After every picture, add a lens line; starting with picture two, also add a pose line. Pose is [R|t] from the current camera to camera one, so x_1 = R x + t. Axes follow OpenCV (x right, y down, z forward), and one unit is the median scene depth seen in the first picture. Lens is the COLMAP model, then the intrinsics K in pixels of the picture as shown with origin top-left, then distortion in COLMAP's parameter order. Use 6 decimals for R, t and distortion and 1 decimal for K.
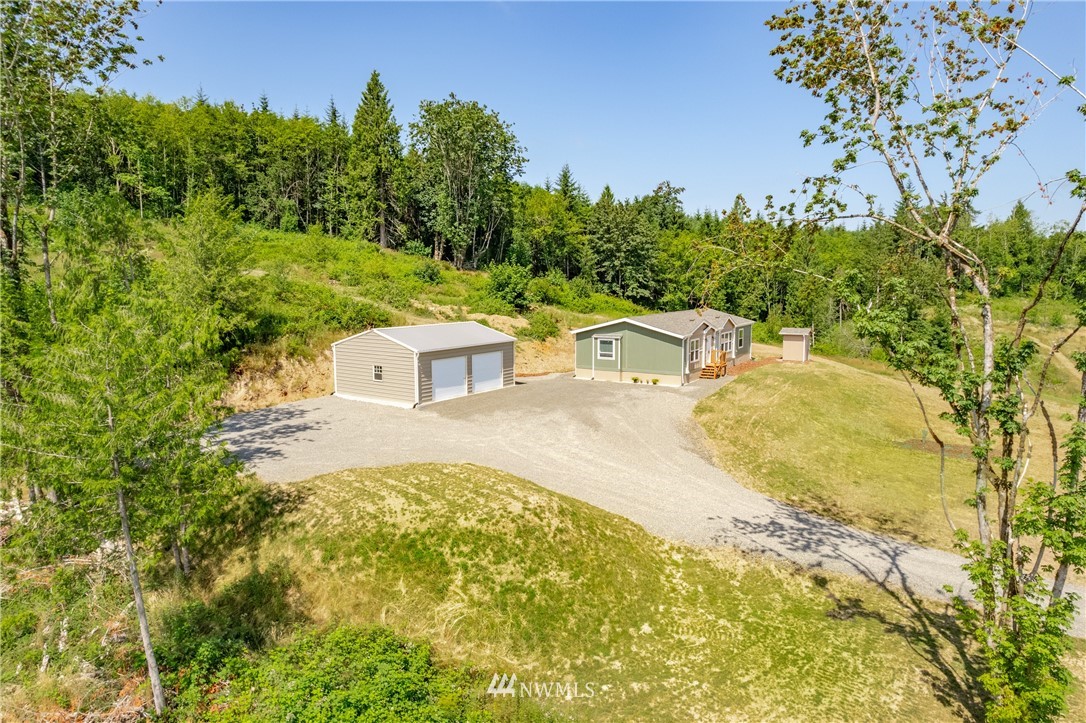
lens RADIAL K [[698.6, 0, 543.0], [0, 698.6, 361.5], [0, 0, 1]] dist [-0.078243, 0.070369]
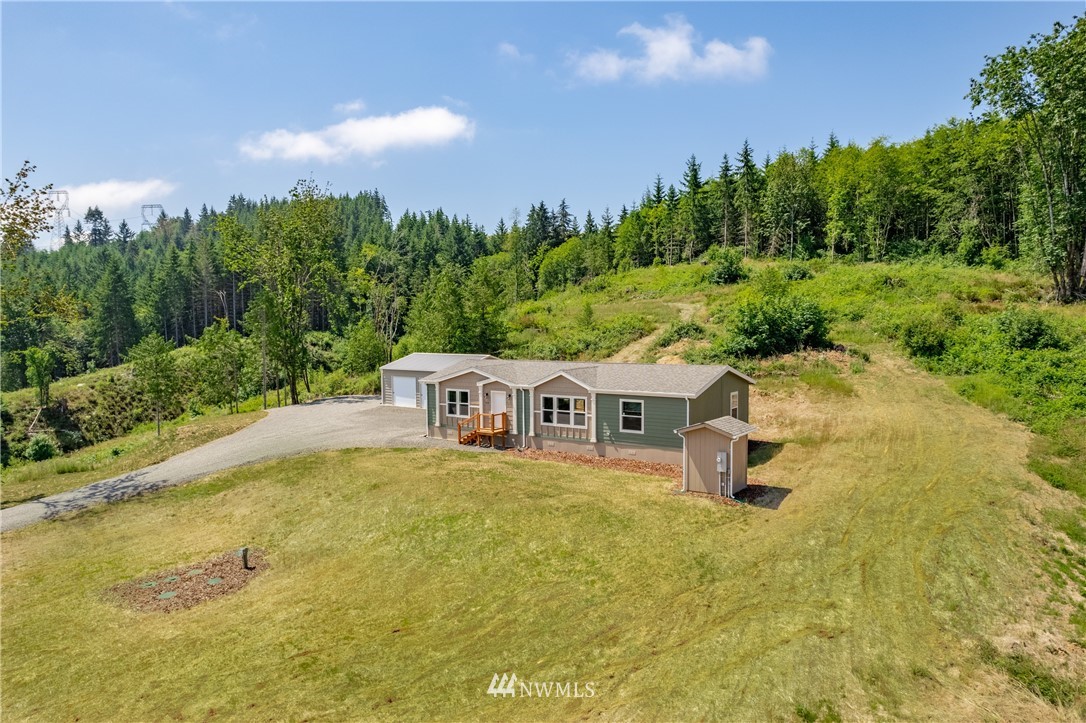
lens RADIAL K [[705.5, 0, 543.0], [0, 705.5, 361.5], [0, 0, 1]] dist [-0.077962, 0.071338]
pose [[-0.061198, 0.055140, -0.996601, 1.190989], [-0.107861, 0.992261, 0.061523, -0.145395], [0.992281, 0.111260, -0.054777, 1.307179]]
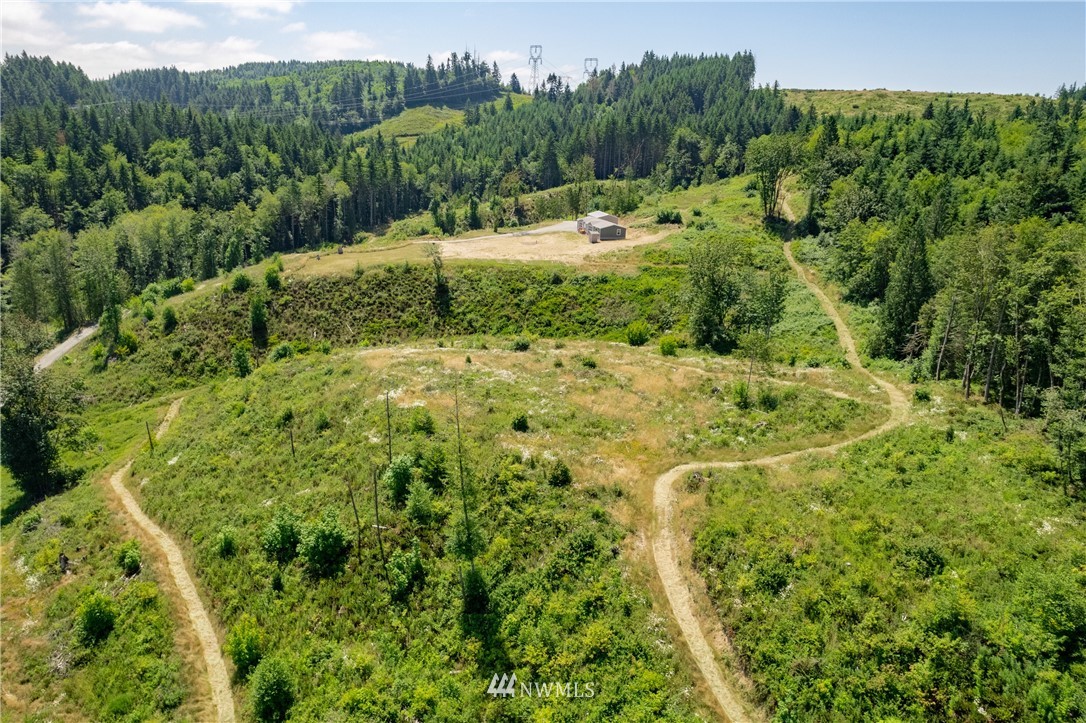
lens RADIAL K [[749.5, 0, 536.2], [0, 749.5, 340.4], [0, 0, 1]] dist [-0.079402, 0.078438]
pose [[-0.618689, 0.197088, -0.760513, 4.652489], [-0.138327, 0.925572, 0.352394, -1.083556], [0.773362, 0.323222, -0.545379, 4.066768]]
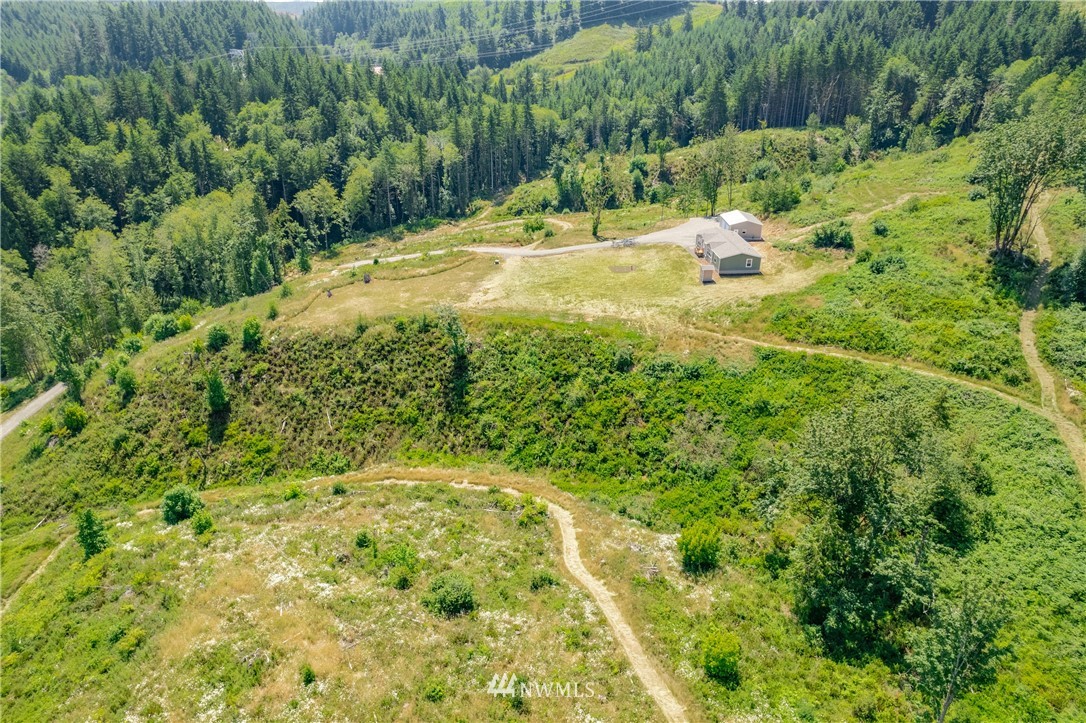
lens RADIAL K [[694.7, 0, 543.0], [0, 694.7, 361.5], [0, 0, 1]] dist [-0.075625, 0.067546]
pose [[-0.808621, 0.267174, -0.524166, 2.836212], [-0.067158, 0.843198, 0.533392, -1.295524], [0.584484, 0.466514, -0.663885, 3.248920]]
